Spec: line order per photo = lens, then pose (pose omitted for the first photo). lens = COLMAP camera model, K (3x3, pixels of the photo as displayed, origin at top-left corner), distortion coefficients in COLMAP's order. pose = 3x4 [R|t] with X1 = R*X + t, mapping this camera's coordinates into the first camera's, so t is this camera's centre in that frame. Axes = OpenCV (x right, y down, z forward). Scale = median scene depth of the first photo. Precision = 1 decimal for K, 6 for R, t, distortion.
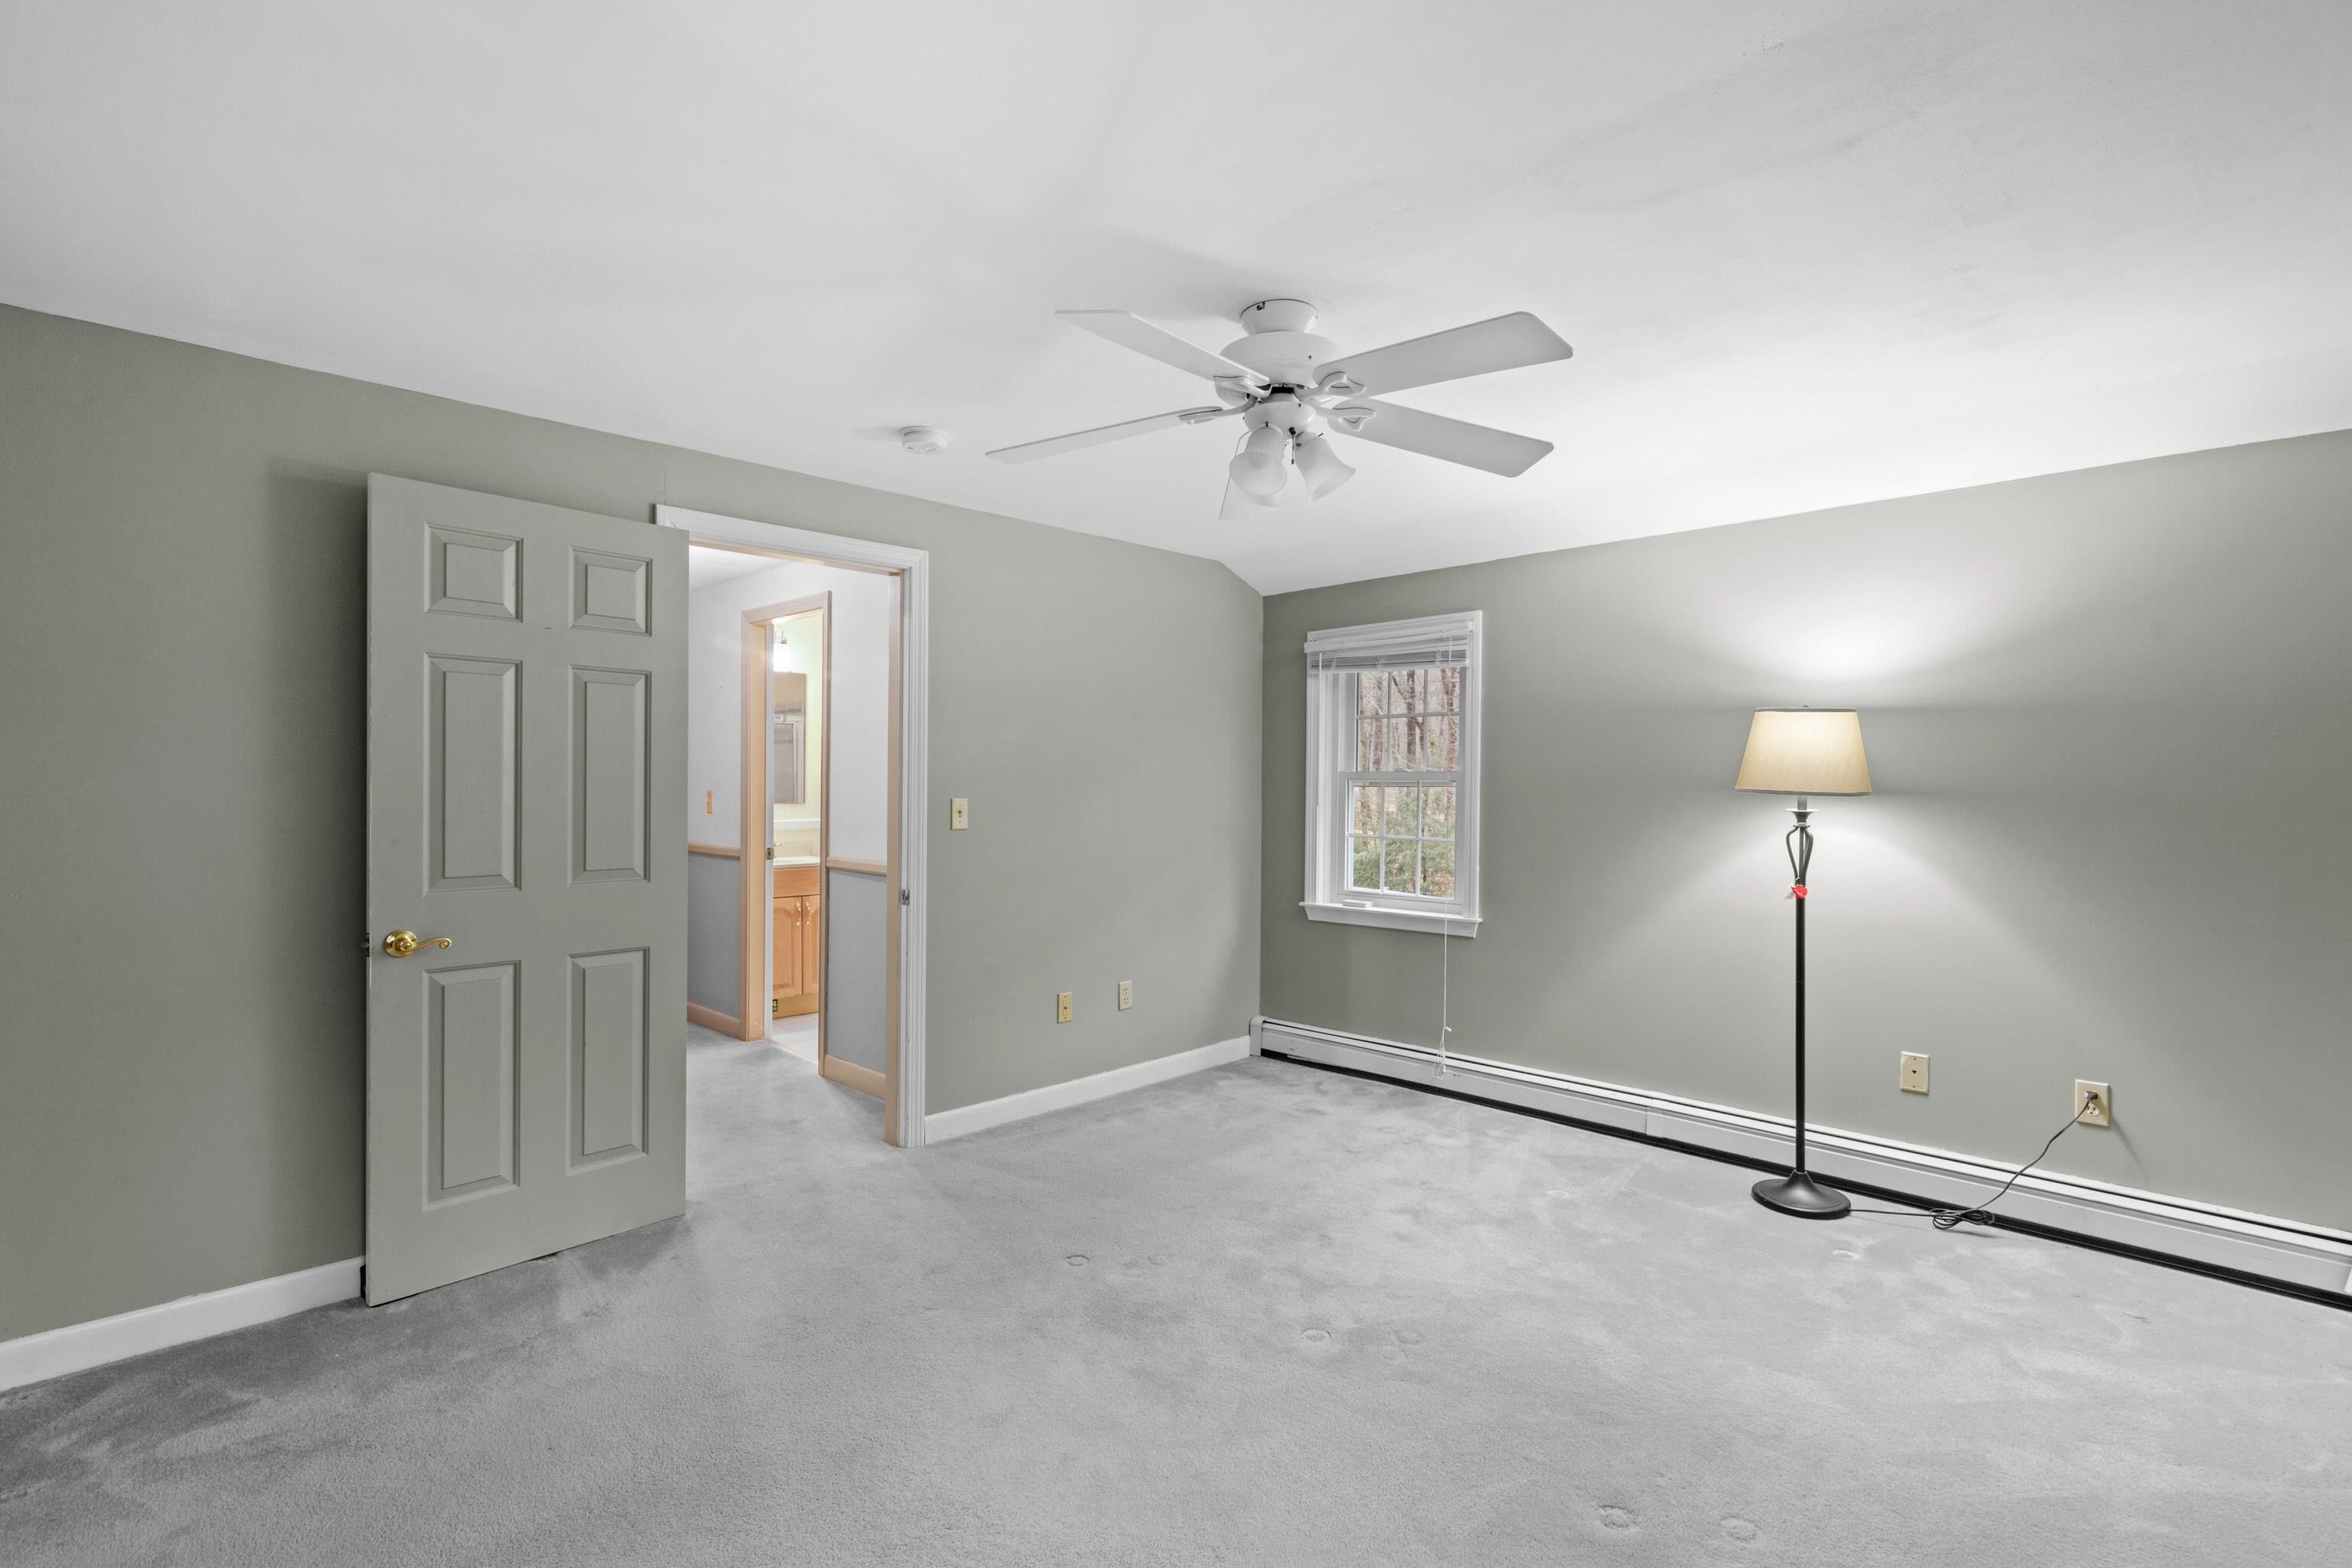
lens RADIAL K [[1081.8, 0, 1175.5], [0, 1081.8, 786.2], [0, 0, 1]] dist [-0.002088, -0.000594]
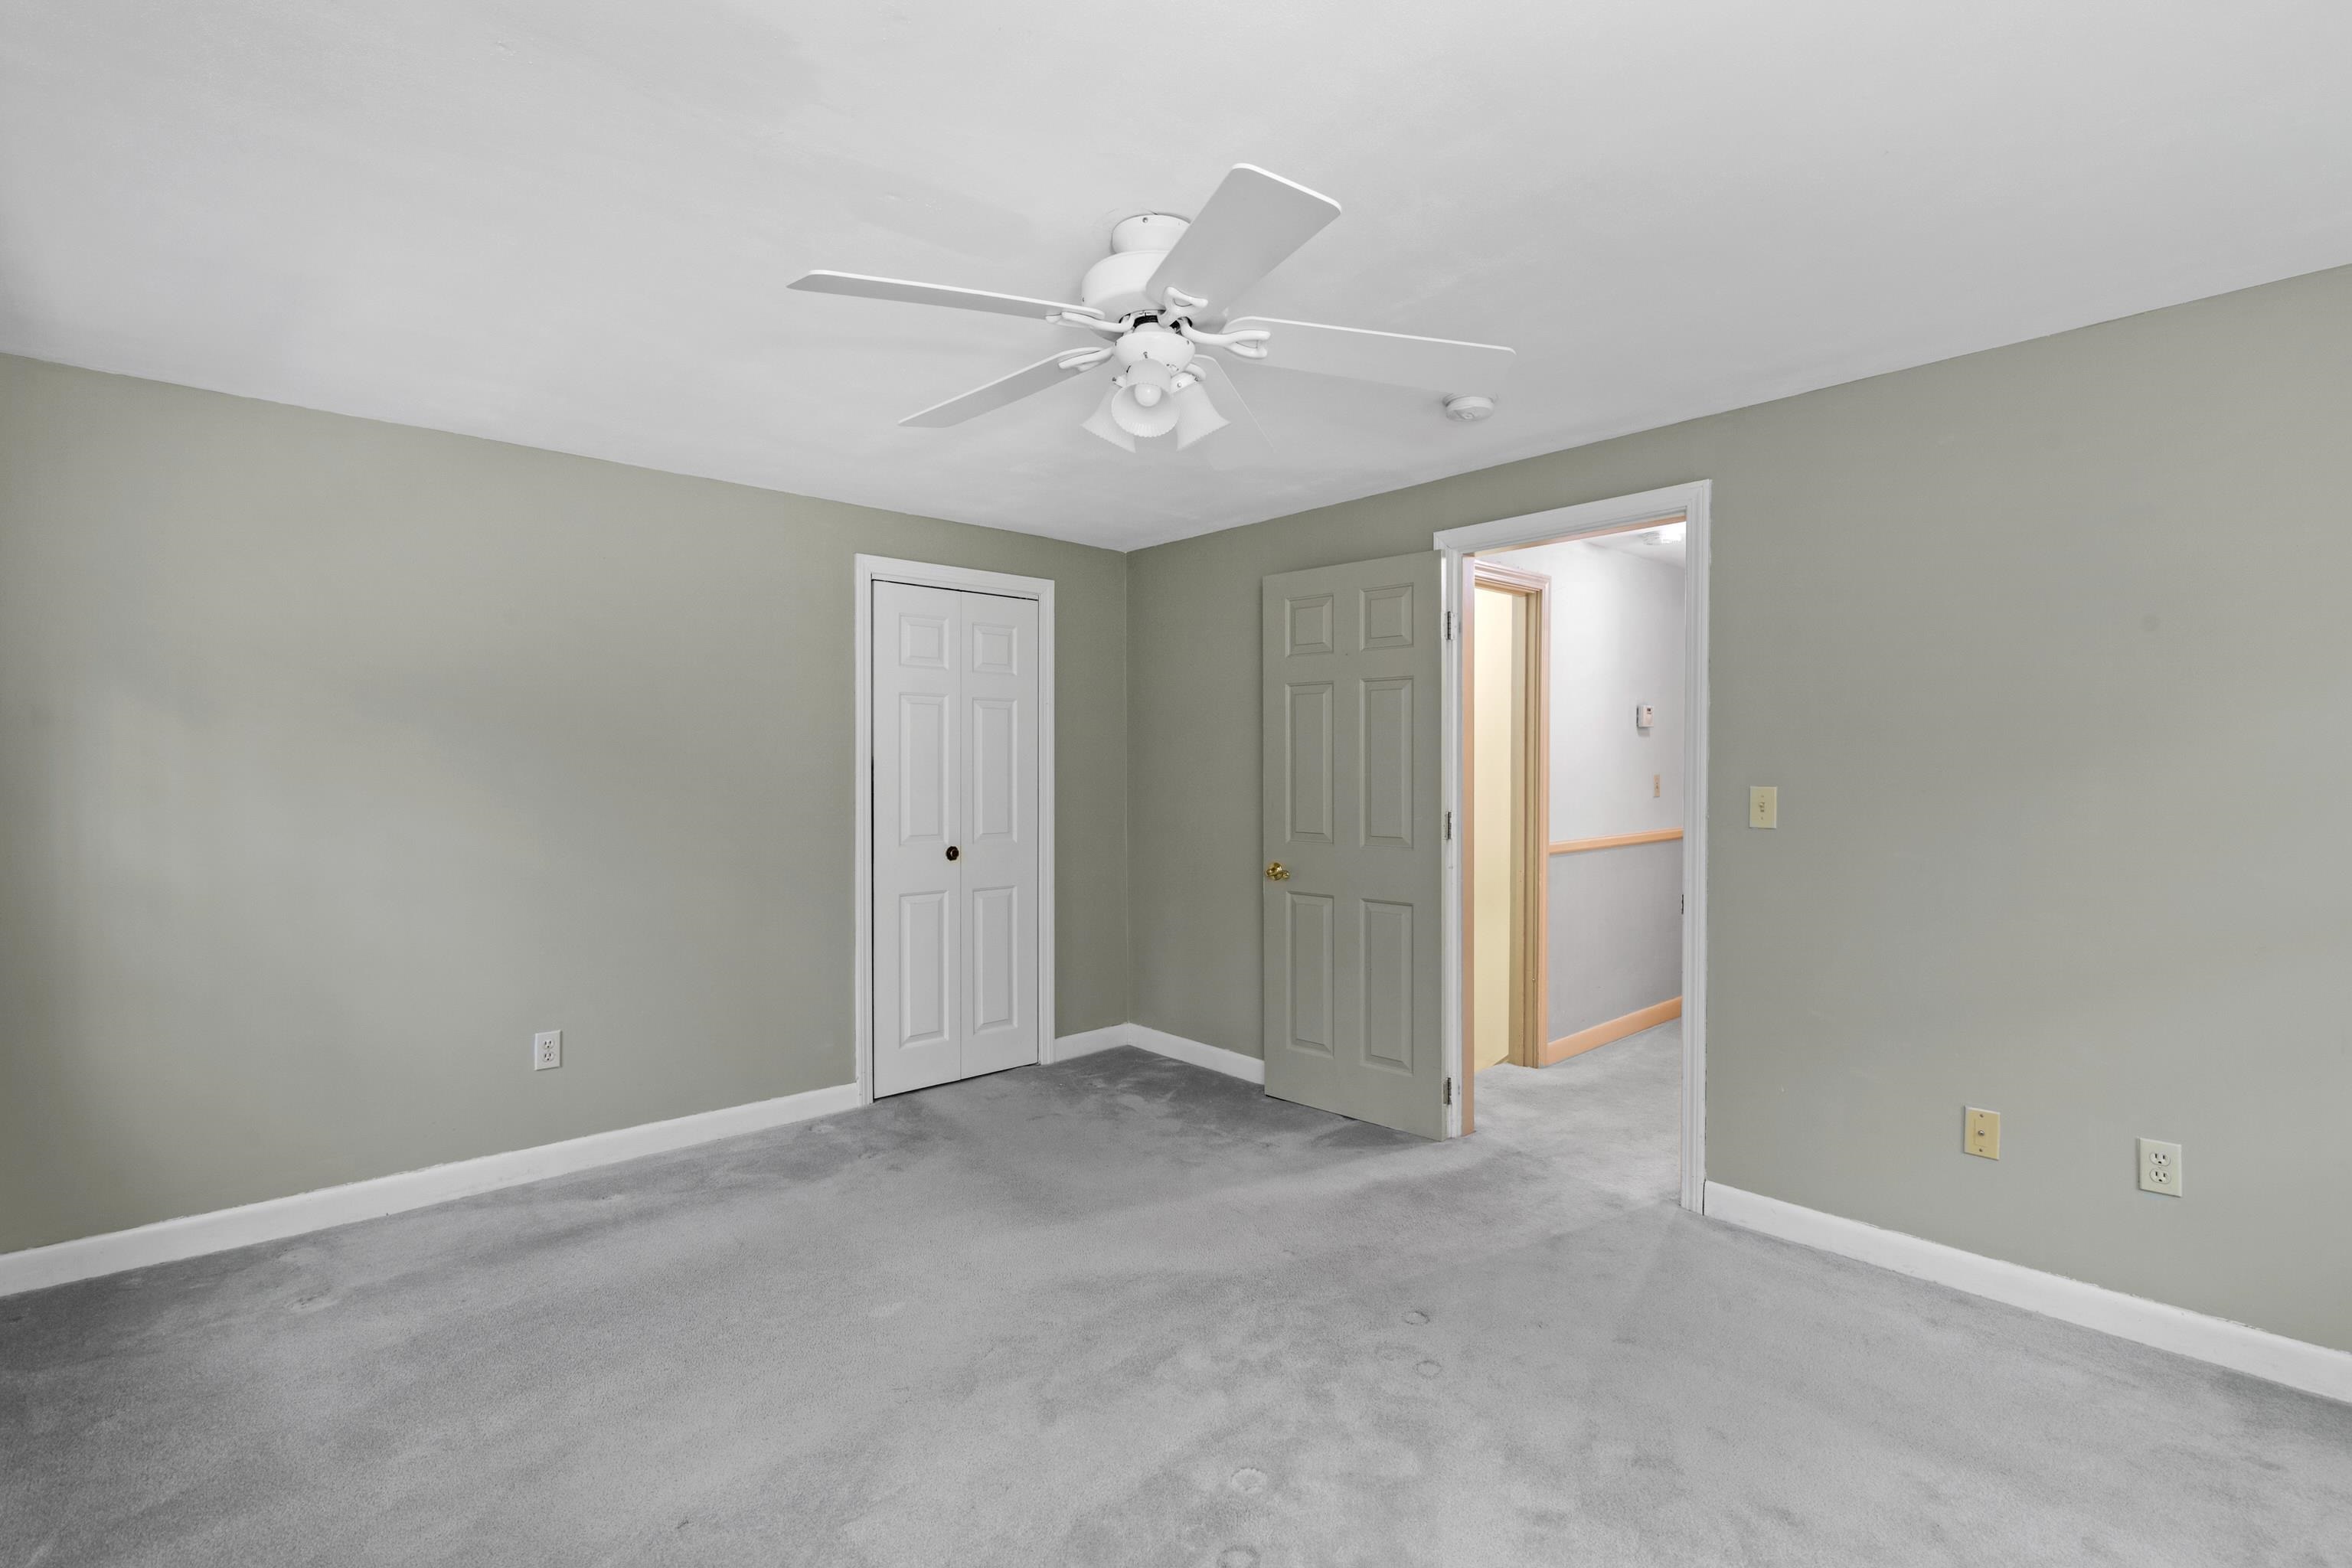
lens RADIAL K [[1081.8, 0, 1170.3], [0, 1081.8, 775.9], [0, 0, 1]] dist [-0.002088, -0.000594]
pose [[-0.049884, 0.007871, -0.998724, 0.615224], [0.002247, 0.999967, 0.007768, -0.004010], [0.998753, -0.001857, -0.049900, 0.664341]]
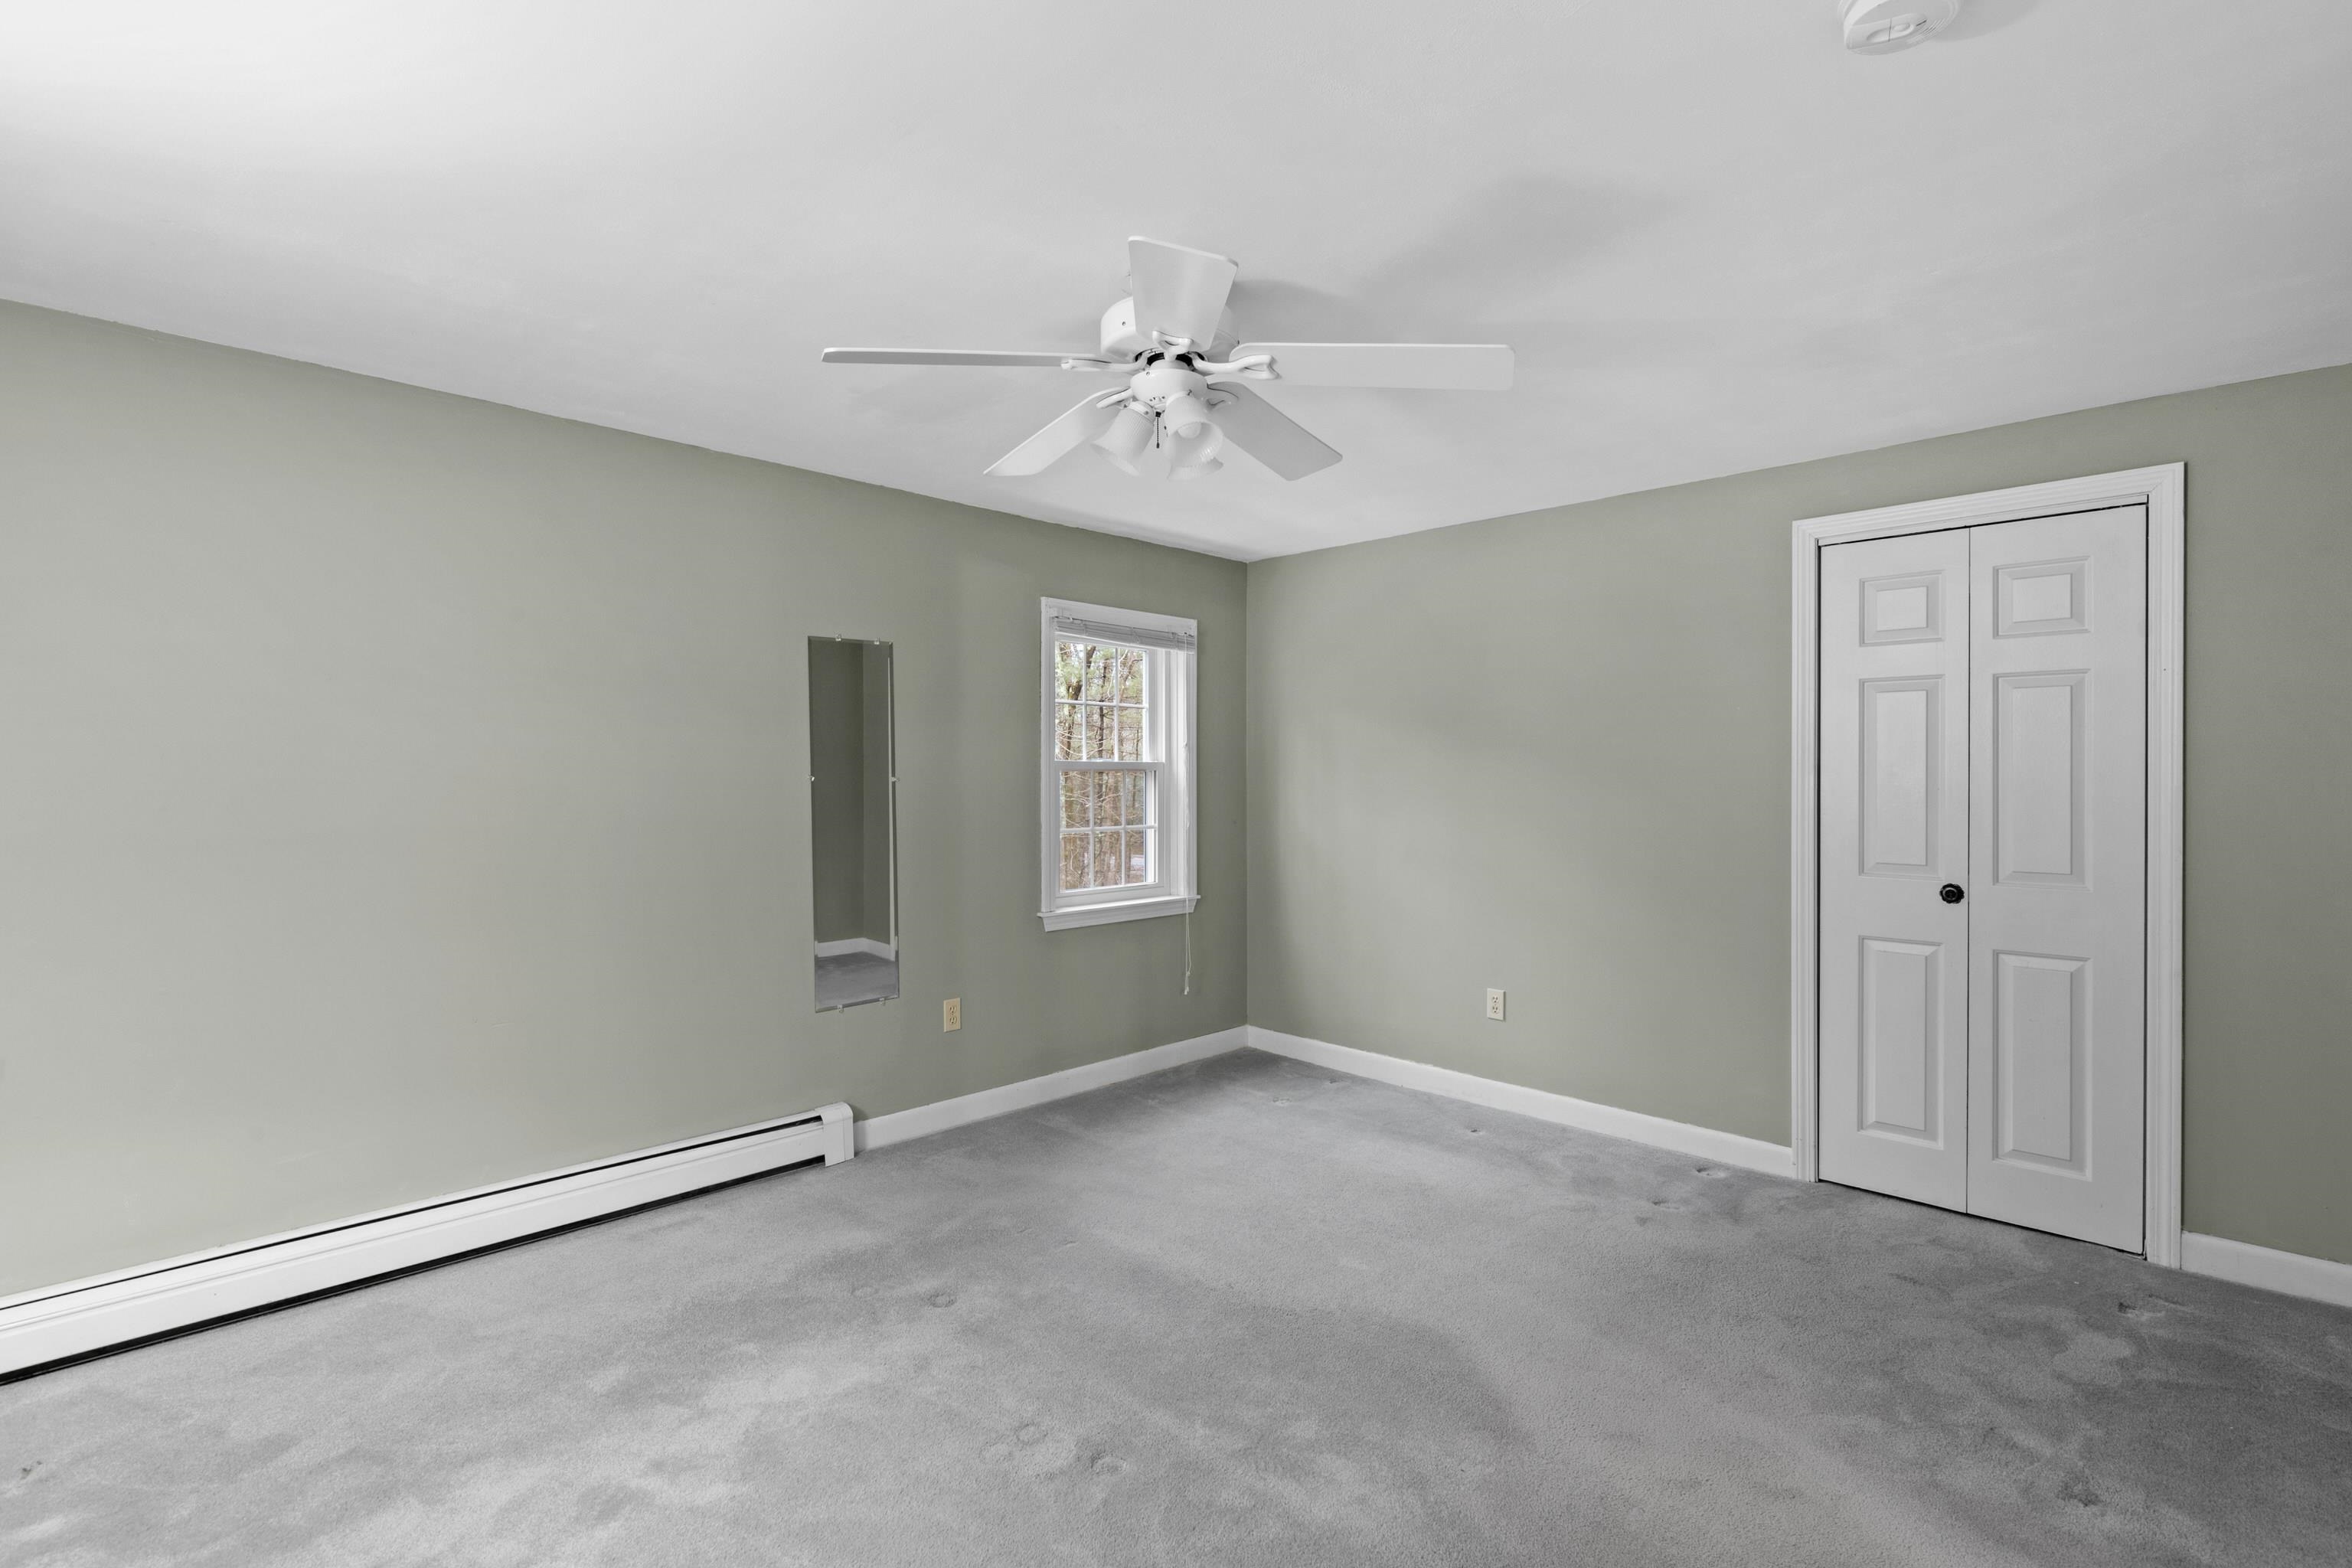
lens RADIAL K [[1081.8, 0, 1173.7], [0, 1081.8, 776.1], [0, 0, 1]] dist [-0.002088, -0.000594]
pose [[-0.999994, -0.002135, -0.002770, 0.060004], [-0.002137, 0.999998, 0.000519, -0.002469], [0.002769, 0.000525, -0.999996, 1.220968]]
